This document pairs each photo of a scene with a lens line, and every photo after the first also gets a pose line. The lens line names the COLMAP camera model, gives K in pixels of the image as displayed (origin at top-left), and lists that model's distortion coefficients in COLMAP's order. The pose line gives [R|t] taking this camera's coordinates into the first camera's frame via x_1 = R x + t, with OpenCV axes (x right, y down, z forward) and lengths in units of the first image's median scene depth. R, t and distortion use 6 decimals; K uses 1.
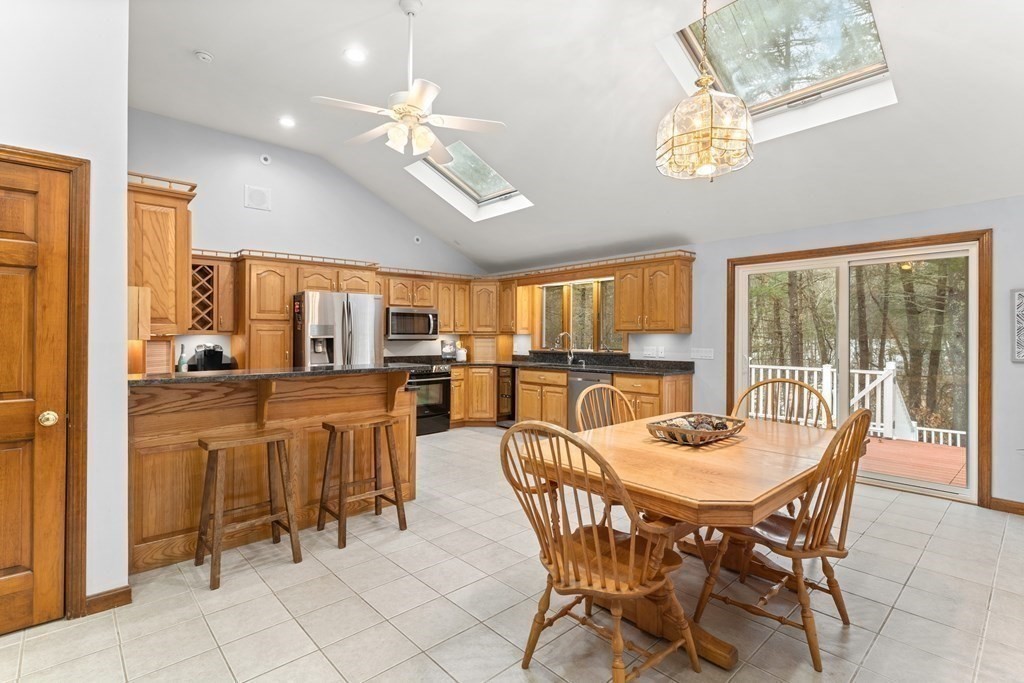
lens RADIAL K [[499.2, 0, 511.0], [0, 499.2, 337.0], [0, 0, 1]] dist [0.008863, -0.002458]
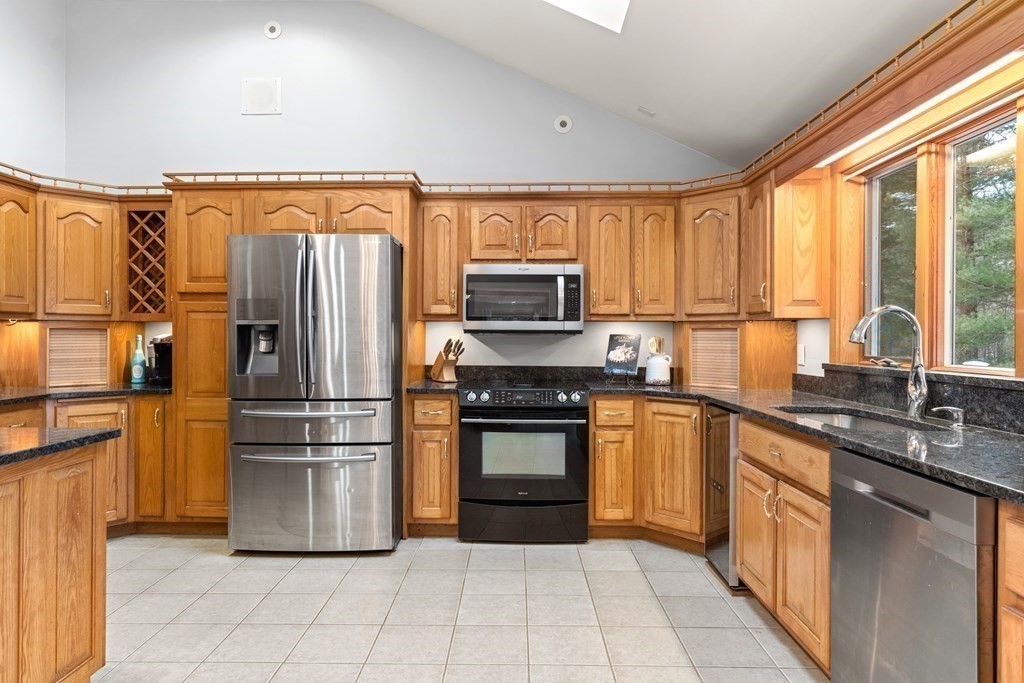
lens RADIAL K [[609.8, 0, 507.1], [0, 609.8, 334.8], [0, 0, 1]] dist [-0.004681, -0.001803]
pose [[0.725373, 0.001828, -0.688354, 0.187339], [-0.006399, 0.999971, -0.004087, 0.010560], [0.688327, 0.007369, 0.725363, 0.573387]]
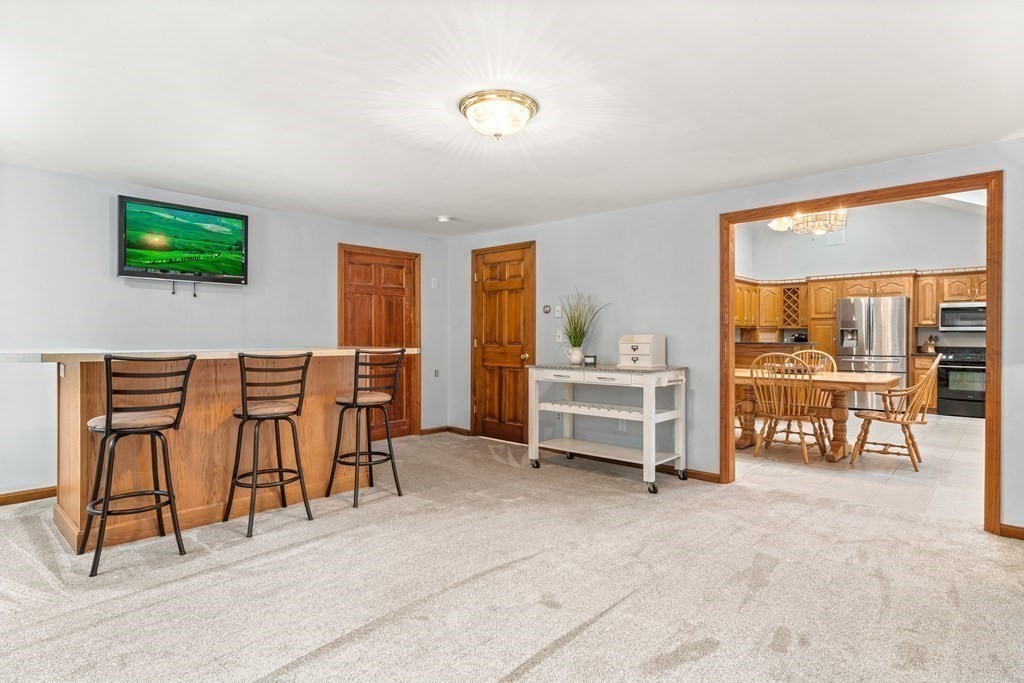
lens RADIAL K [[545.4, 0, 509.6], [0, 545.4, 338.3], [0, 0, 1]] dist [0.004461, 0.000560]
pose [[0.084056, -0.000284, -0.996461, 0.905022], [-0.011735, 0.999930, -0.001275, 0.033529], [0.996392, 0.011800, 0.084047, -0.103330]]
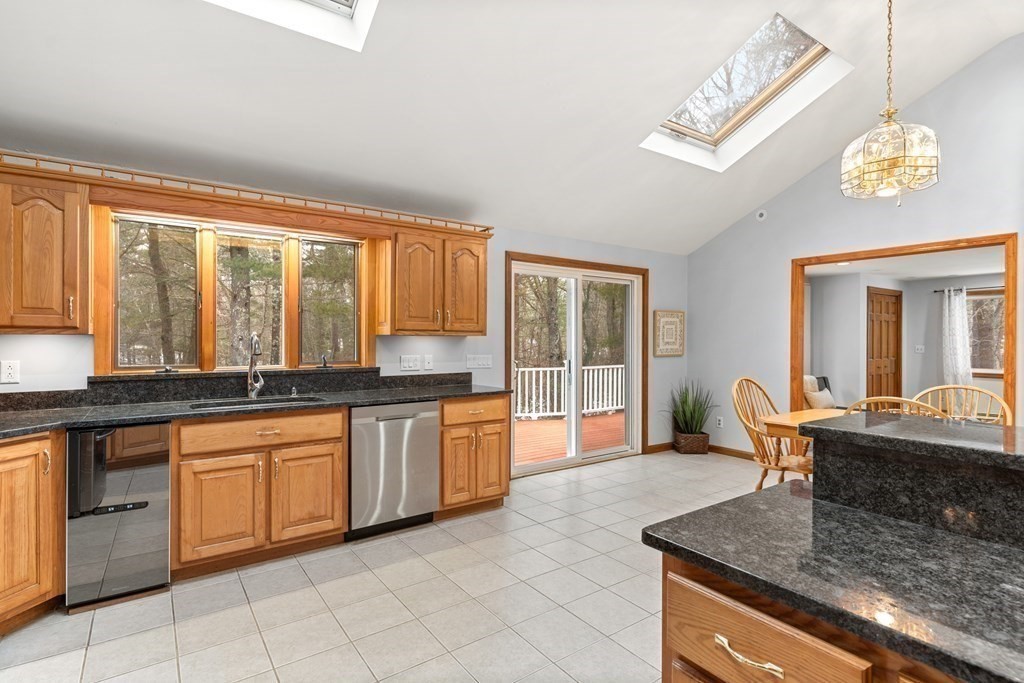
lens RADIAL K [[510.7, 0, 511.1], [0, 510.7, 342.0], [0, 0, 1]] dist [0.006964, 0.001141]
pose [[0.113927, -0.006138, 0.993470, -0.345447], [-0.001058, 0.999980, 0.006300, -0.002668], [-0.993489, -0.001769, 0.113918, 0.686981]]
